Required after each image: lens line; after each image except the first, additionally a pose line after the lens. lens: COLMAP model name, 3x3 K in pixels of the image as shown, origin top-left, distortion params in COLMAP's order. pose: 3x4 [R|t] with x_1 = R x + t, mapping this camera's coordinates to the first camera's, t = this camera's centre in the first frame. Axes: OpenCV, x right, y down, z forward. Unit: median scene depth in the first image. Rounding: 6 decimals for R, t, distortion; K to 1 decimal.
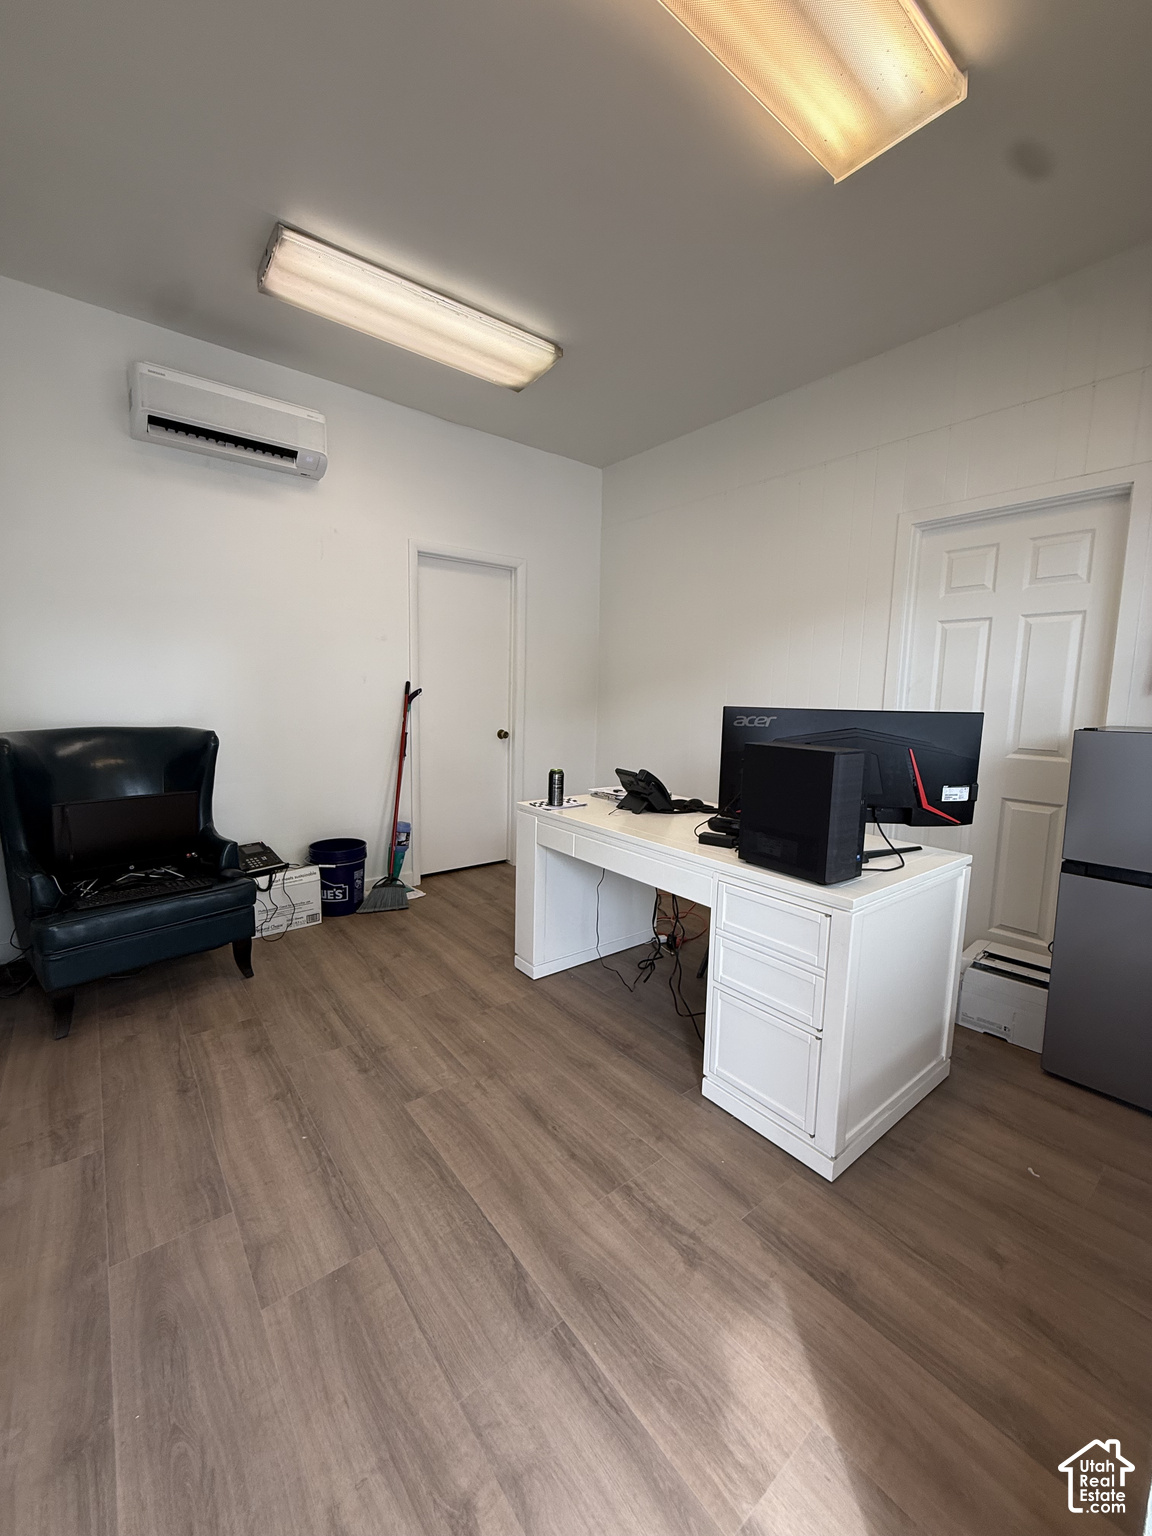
lens RADIAL K [[623.0, 0, 580.0], [0, 623.0, 760.3], [0, 0, 1]] dist [-0.000848, -0.000139]
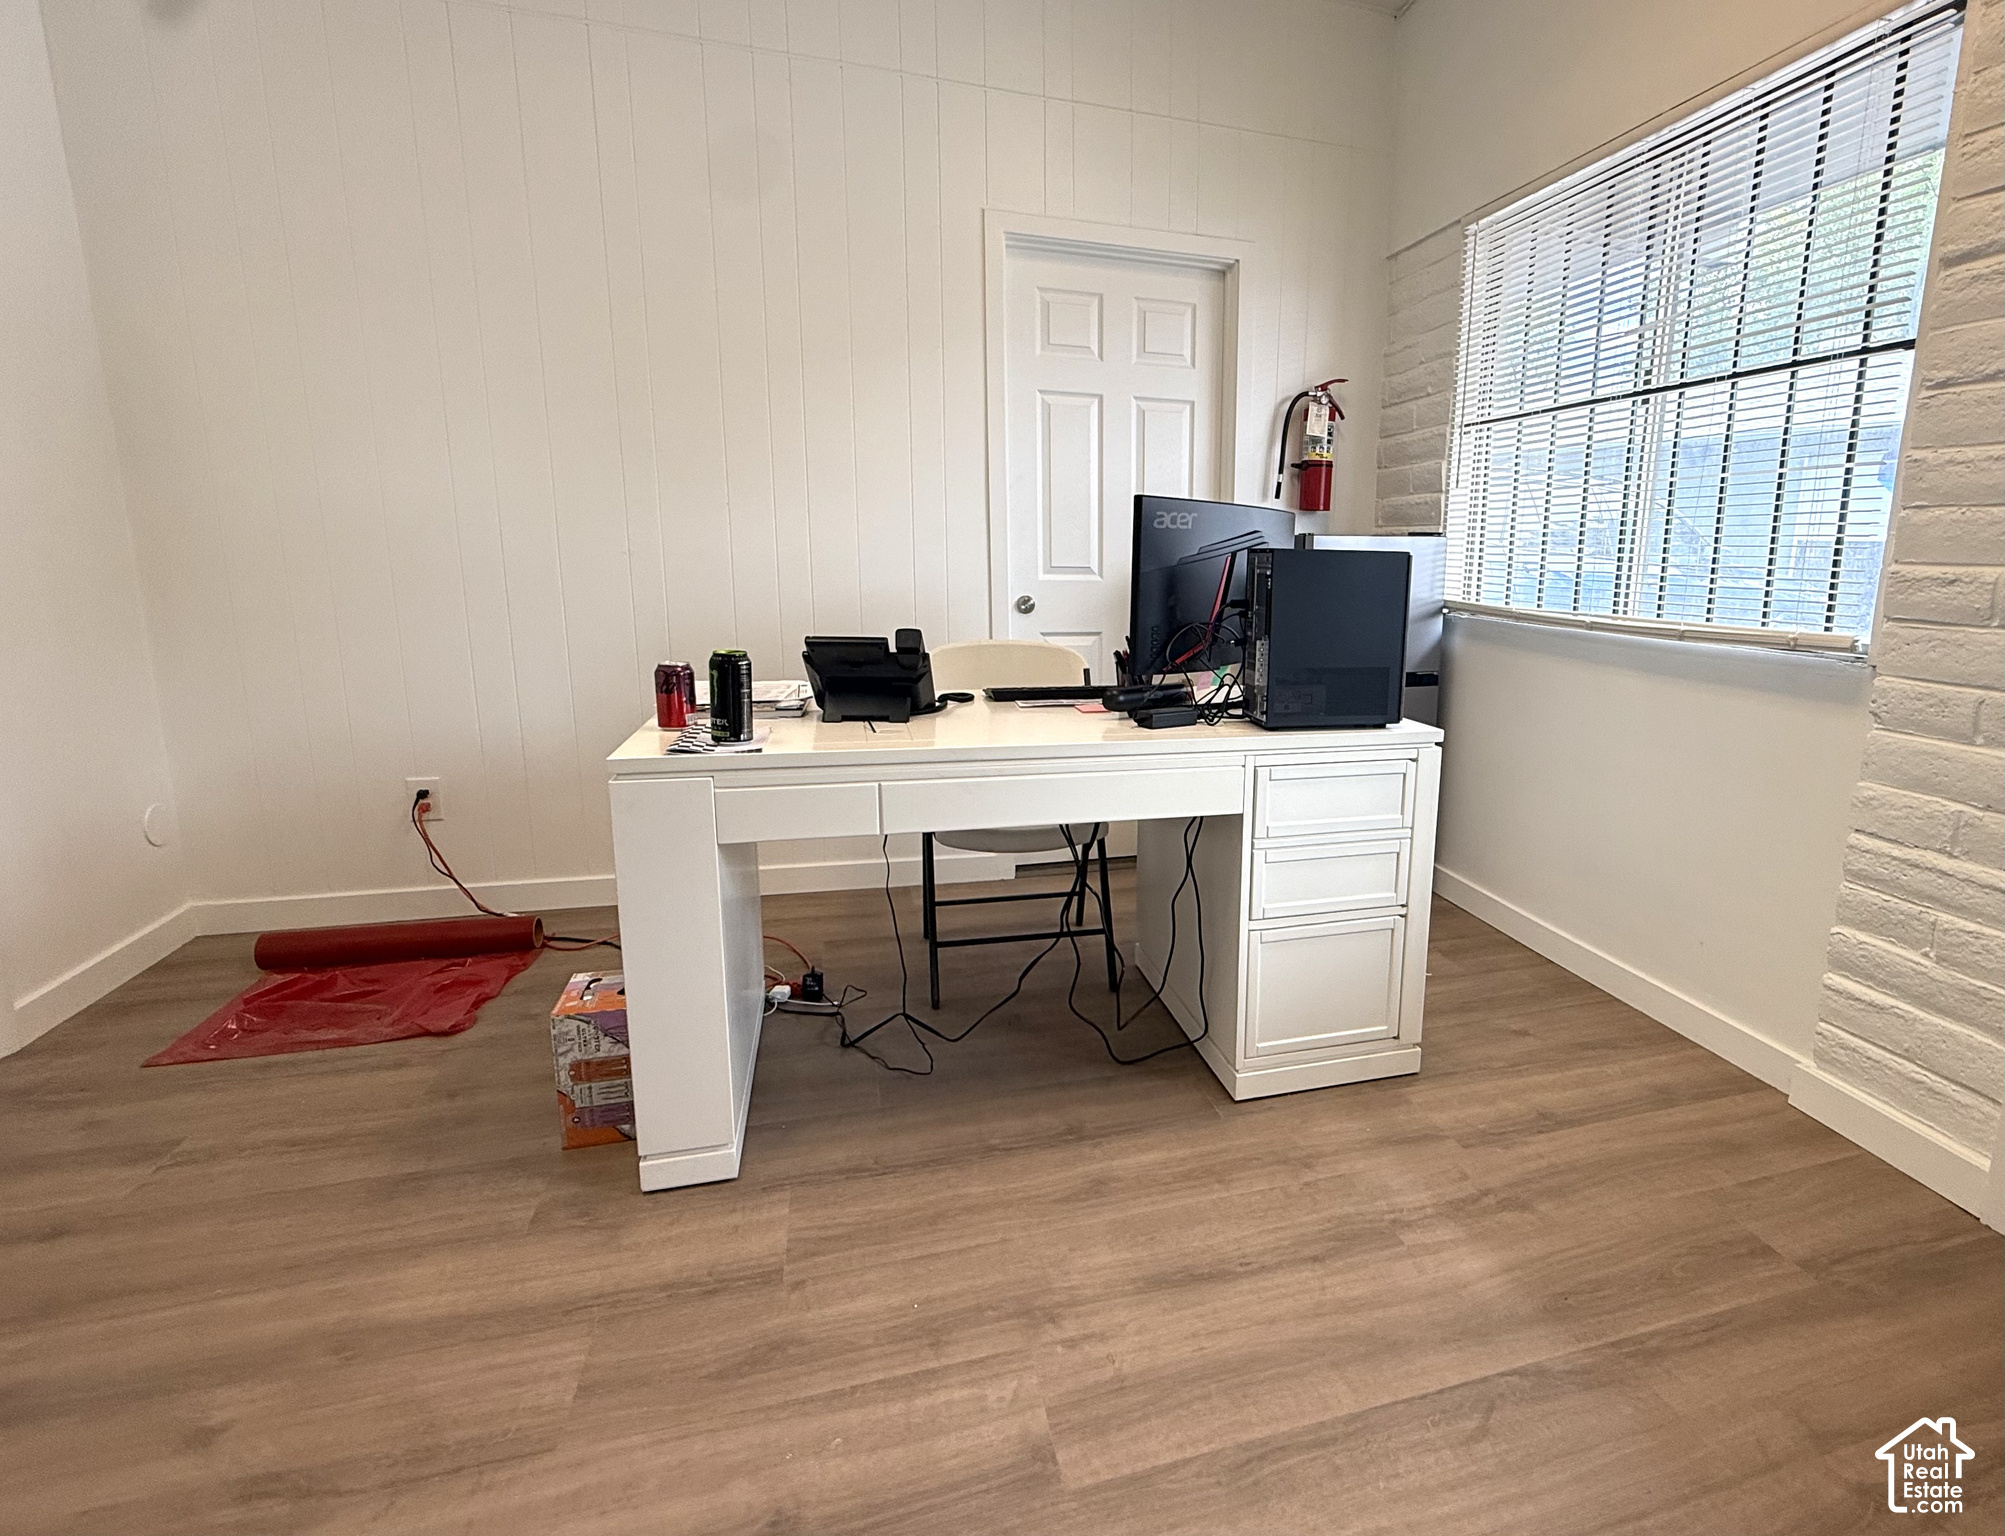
lens RADIAL K [[1130.0, 0, 1005.6], [0, 1130.0, 782.4], [0, 0, 1]] dist [-0.001656, 0.001103]
pose [[0.325415, -0.188685, 0.926554, -0.786205], [0.090083, 0.981618, 0.168260, -0.009505], [-0.941271, 0.028713, 0.336430, 0.704148]]
